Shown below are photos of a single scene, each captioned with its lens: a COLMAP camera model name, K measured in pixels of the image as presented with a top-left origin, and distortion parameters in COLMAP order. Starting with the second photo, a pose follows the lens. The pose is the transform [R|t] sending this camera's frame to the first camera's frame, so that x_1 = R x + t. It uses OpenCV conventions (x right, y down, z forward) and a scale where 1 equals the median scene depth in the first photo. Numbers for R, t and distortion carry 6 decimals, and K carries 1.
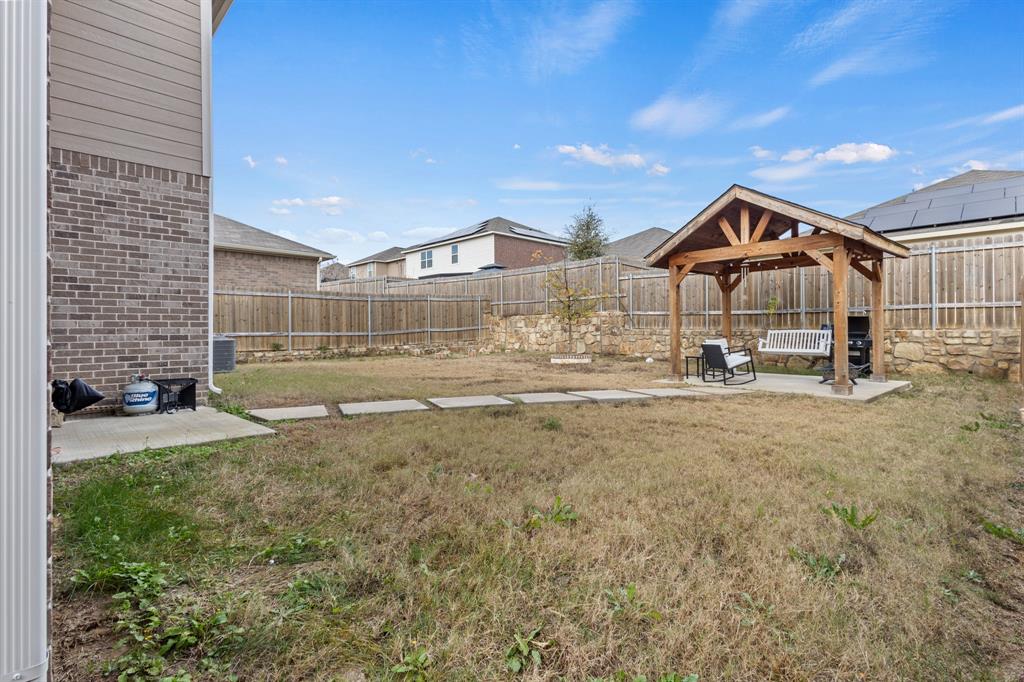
lens RADIAL K [[474.8, 0, 517.7], [0, 474.8, 333.3], [0, 0, 1]] dist [0.008685, -0.000694]
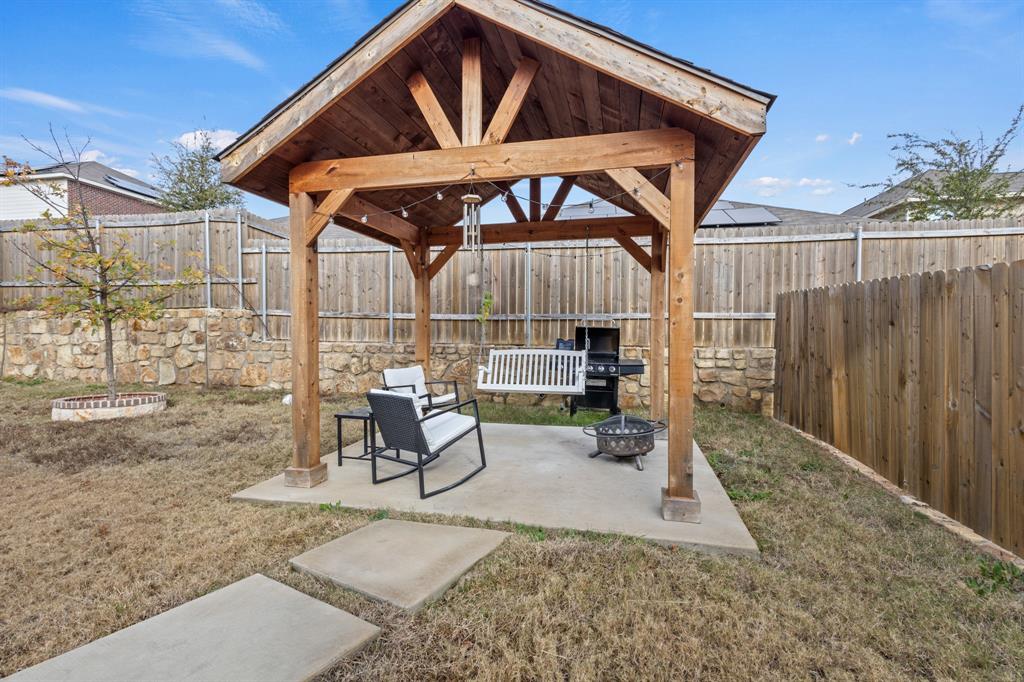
lens RADIAL K [[474.8, 0, 517.7], [0, 474.8, 333.3], [0, 0, 1]] dist [0.008685, -0.000694]
pose [[0.810524, 0.007891, 0.585652, 0.209015], [-0.004924, 0.999966, -0.006659, -0.021066], [-0.585684, 0.002514, 0.810535, 0.495425]]
